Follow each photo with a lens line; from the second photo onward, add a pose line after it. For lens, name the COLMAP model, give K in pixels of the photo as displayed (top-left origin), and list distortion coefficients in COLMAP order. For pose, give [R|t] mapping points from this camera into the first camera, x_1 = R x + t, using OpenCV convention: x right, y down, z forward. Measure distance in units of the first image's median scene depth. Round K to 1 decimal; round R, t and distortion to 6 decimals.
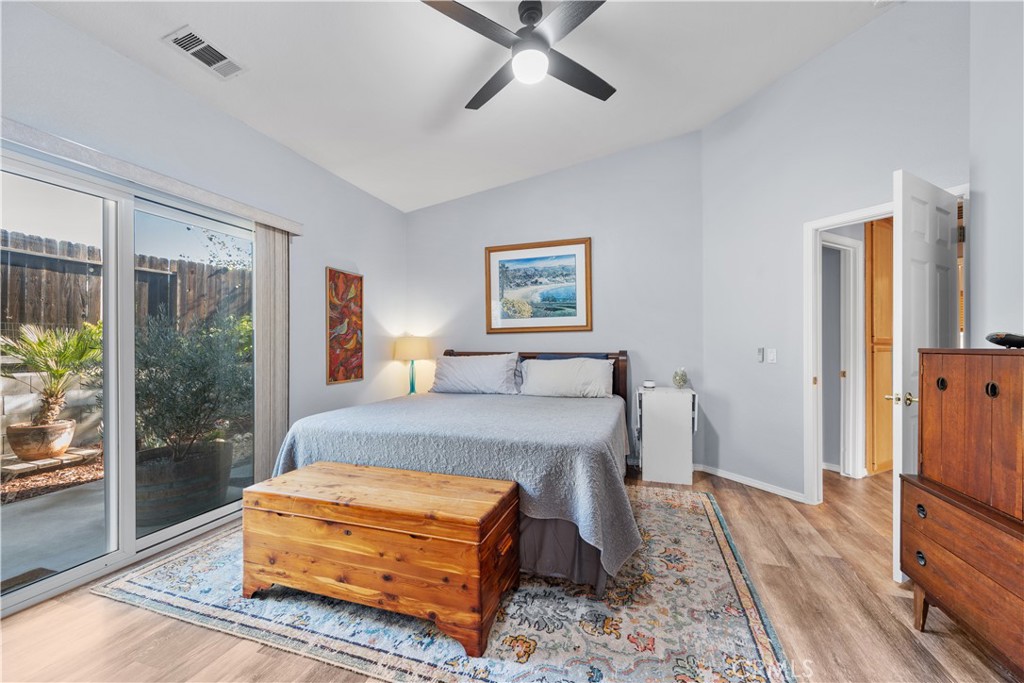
lens RADIAL K [[402.7, 0, 512.3], [0, 402.7, 345.4], [0, 0, 1]] dist [0.000817, 0.000067]
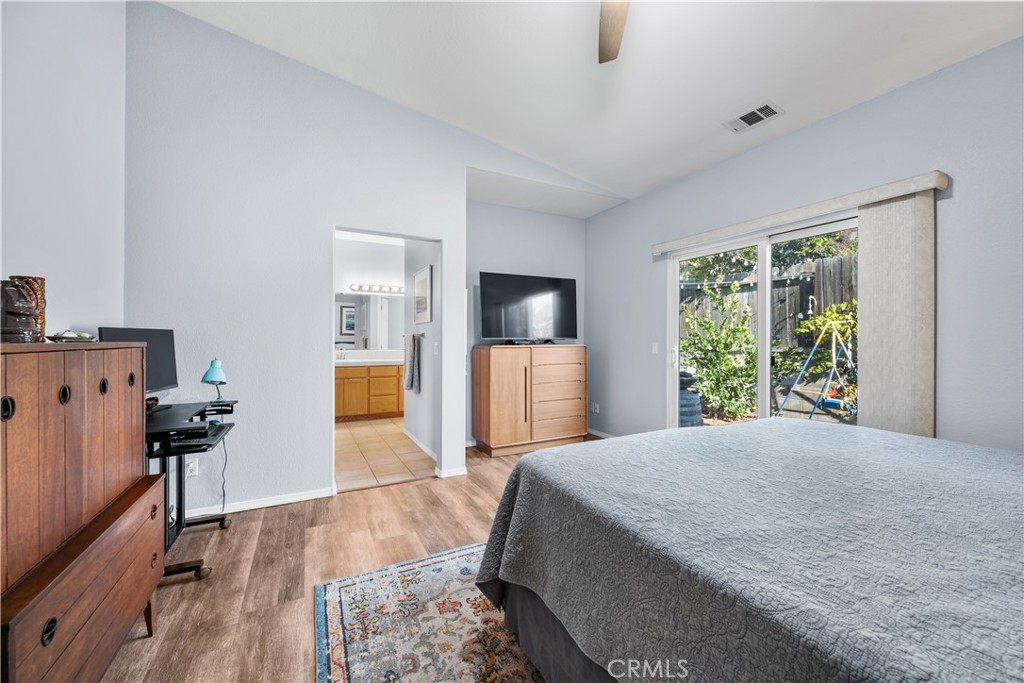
lens RADIAL K [[400.8, 0, 516.3], [0, 400.8, 343.4], [0, 0, 1]] dist [0.000297, -0.000016]
pose [[-0.698928, 0.003902, -0.715181, 0.837637], [-0.002705, 0.999964, 0.008099, 0.000370], [0.715187, 0.007595, -0.698892, 1.625313]]
